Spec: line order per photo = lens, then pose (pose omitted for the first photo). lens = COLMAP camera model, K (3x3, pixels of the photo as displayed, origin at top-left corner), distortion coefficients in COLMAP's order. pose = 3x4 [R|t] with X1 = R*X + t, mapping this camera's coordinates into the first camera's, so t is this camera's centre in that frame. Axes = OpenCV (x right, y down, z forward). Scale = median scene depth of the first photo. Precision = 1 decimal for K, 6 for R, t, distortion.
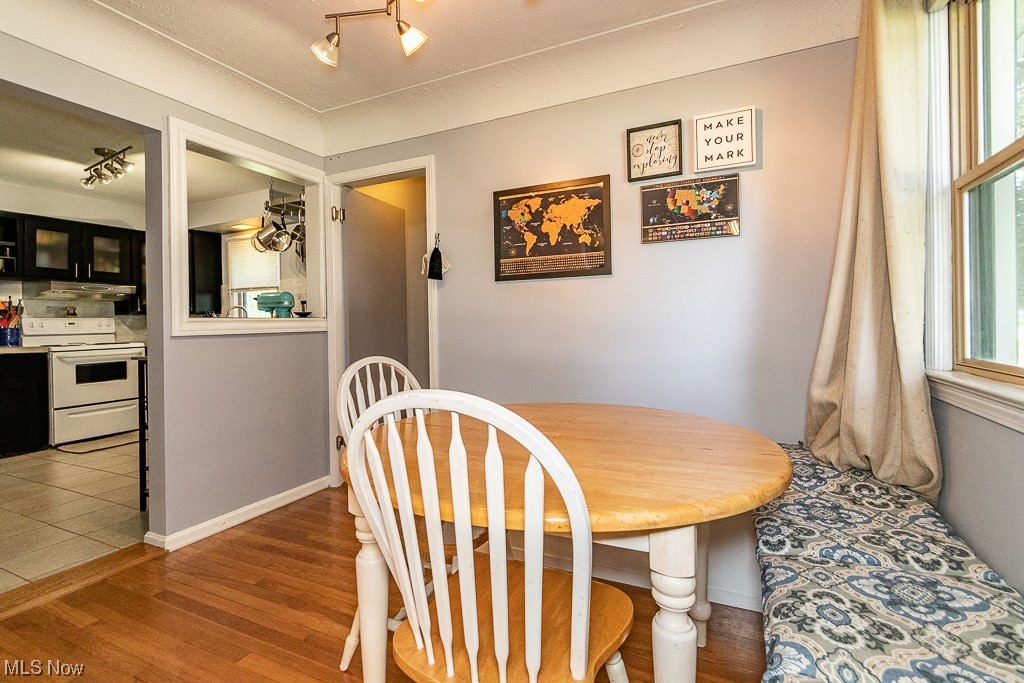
lens RADIAL K [[479.8, 0, 513.3], [0, 479.8, 325.8], [0, 0, 1]] dist [0.001425, -0.000052]
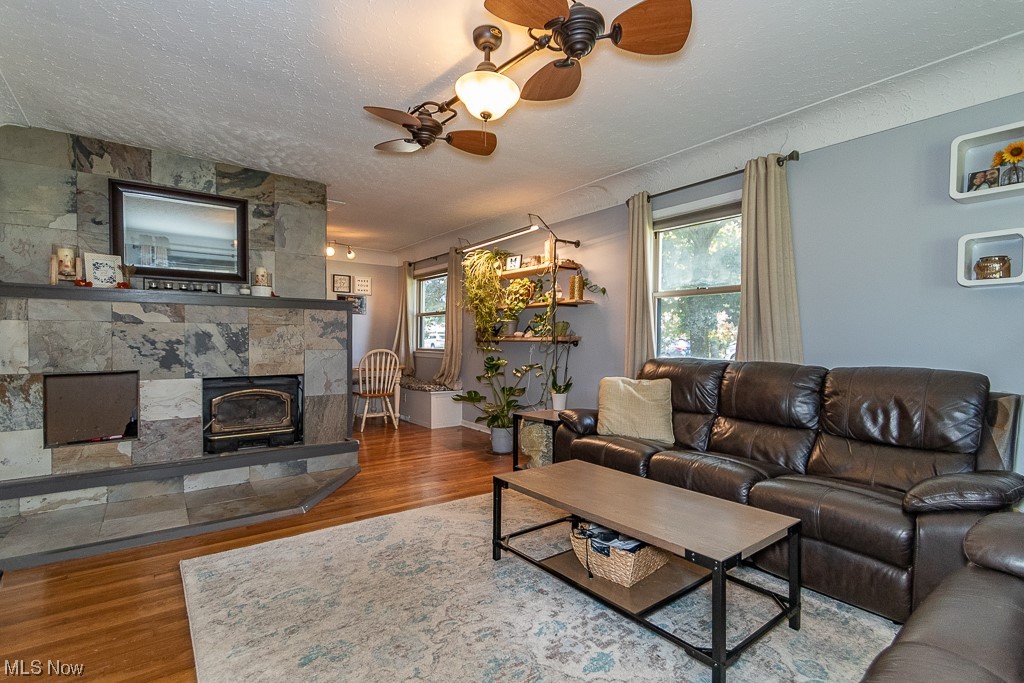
lens RADIAL K [[480.8, 0, 508.8], [0, 480.8, 343.0], [0, 0, 1]] dist [-0.001377, -0.001205]
pose [[0.469171, 0.018885, 0.882906, -0.941027], [-0.015000, 0.999798, -0.013414, 0.018518], [-0.882980, -0.006950, 0.469359, -0.679442]]
